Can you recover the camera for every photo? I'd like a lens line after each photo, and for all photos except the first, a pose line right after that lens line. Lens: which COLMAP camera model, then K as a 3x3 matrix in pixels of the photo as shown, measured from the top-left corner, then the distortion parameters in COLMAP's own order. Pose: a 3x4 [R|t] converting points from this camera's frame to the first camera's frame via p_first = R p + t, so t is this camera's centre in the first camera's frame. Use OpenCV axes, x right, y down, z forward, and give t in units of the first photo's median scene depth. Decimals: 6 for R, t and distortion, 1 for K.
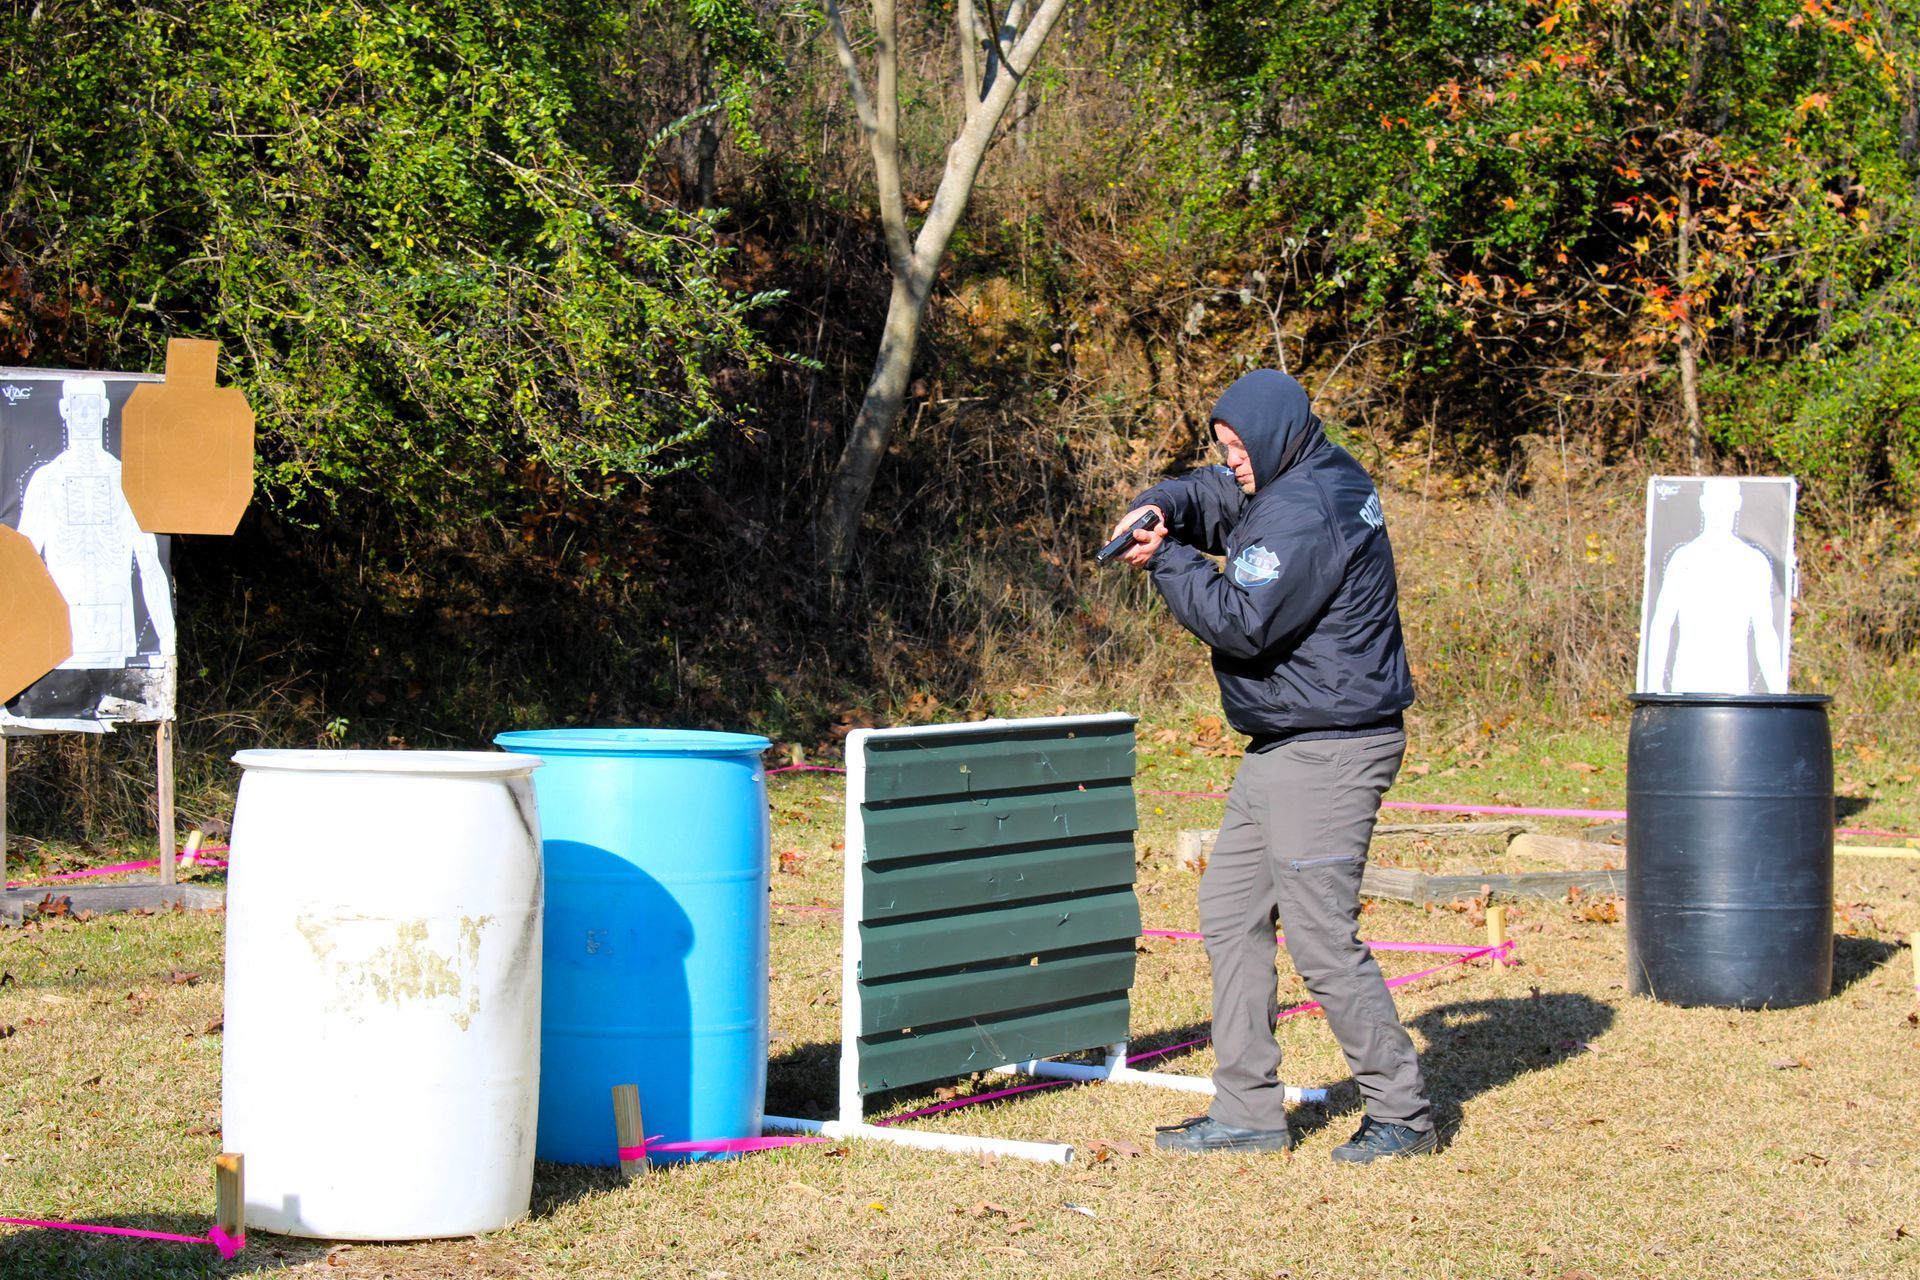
lens RADIAL K [[4269.3, 0, 983.3], [0, 4269.3, 631.3], [0, 0, 1]] dist [0.020142, 0.403830]
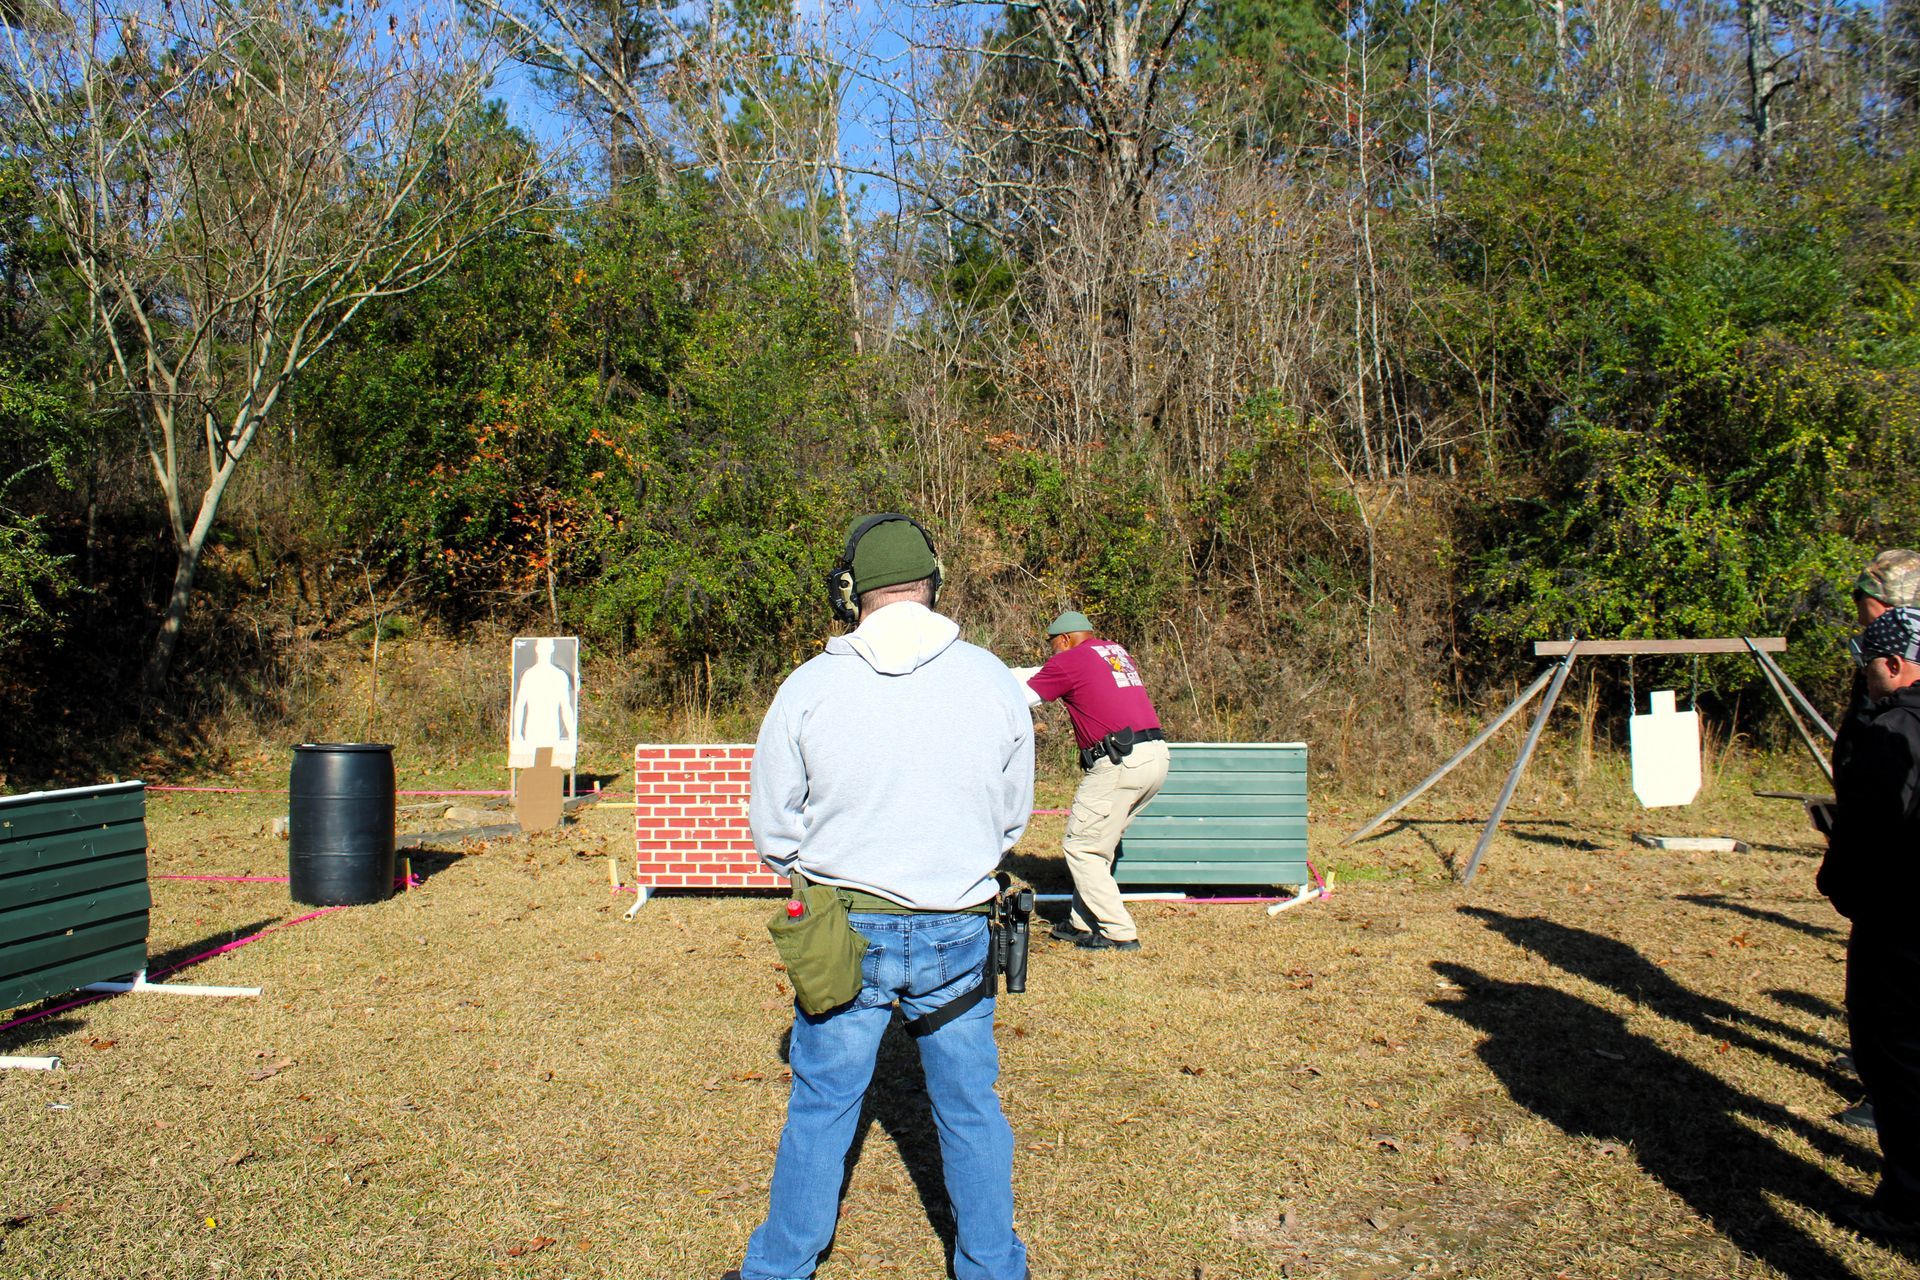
lens RADIAL K [[1600.8, 0, 980.6], [0, 1600.8, 620.5], [0, 0, 1]] dist [-0.168500, 0.139657]
pose [[0.921737, -0.019465, 0.387326, 0.070307], [0.036873, 0.998614, -0.037563, -0.006549], [-0.386058, 0.048905, 0.921177, 0.180817]]
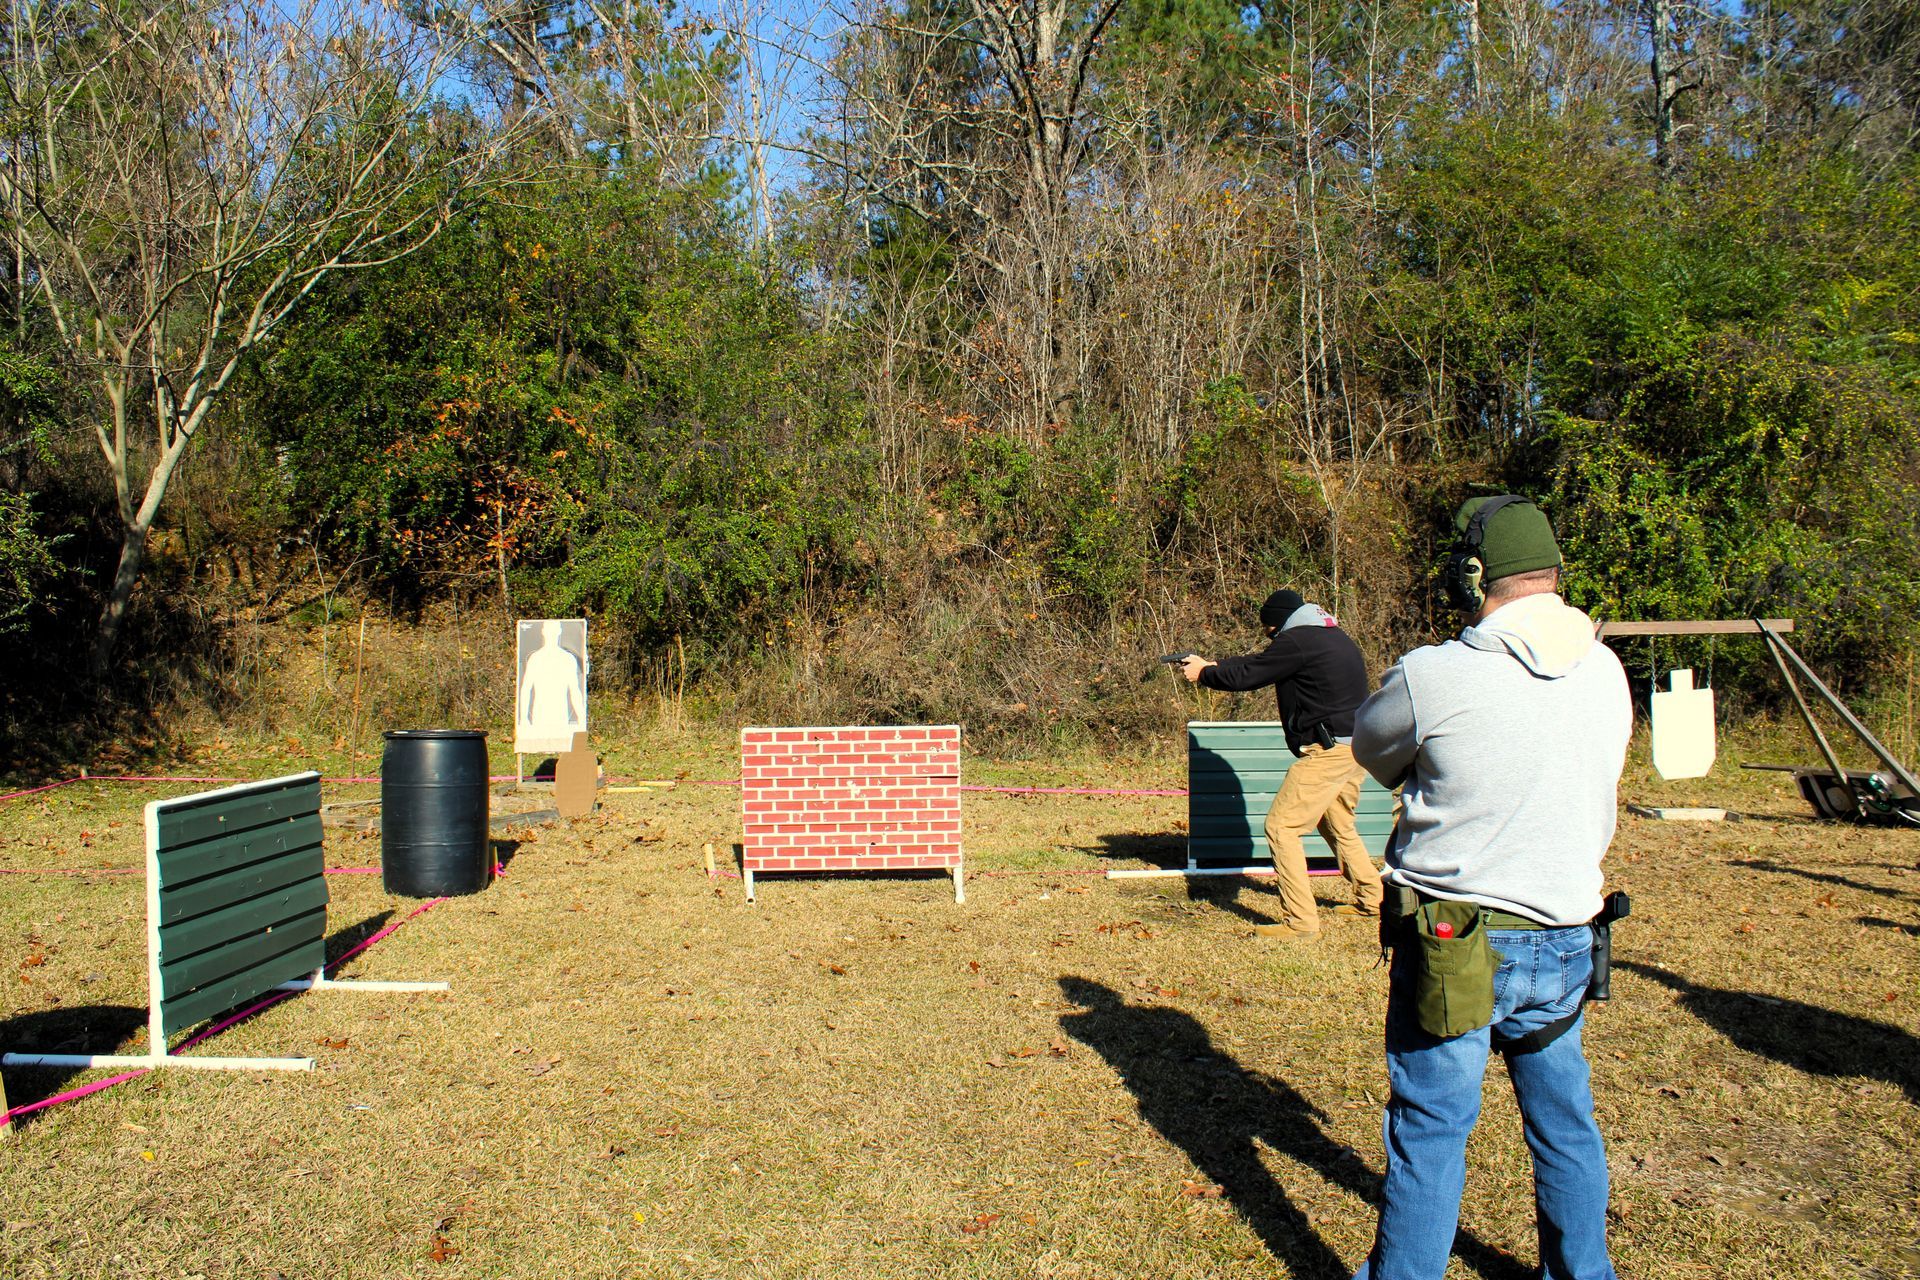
lens RADIAL K [[1600.8, 0, 980.6], [0, 1600.8, 620.5], [0, 0, 1]] dist [-0.168500, 0.139657]
pose [[0.879591, -0.025878, 0.475026, -0.016652], [0.040920, 0.998934, -0.021352, -0.010625], [-0.473967, 0.038219, 0.879713, 0.214329]]
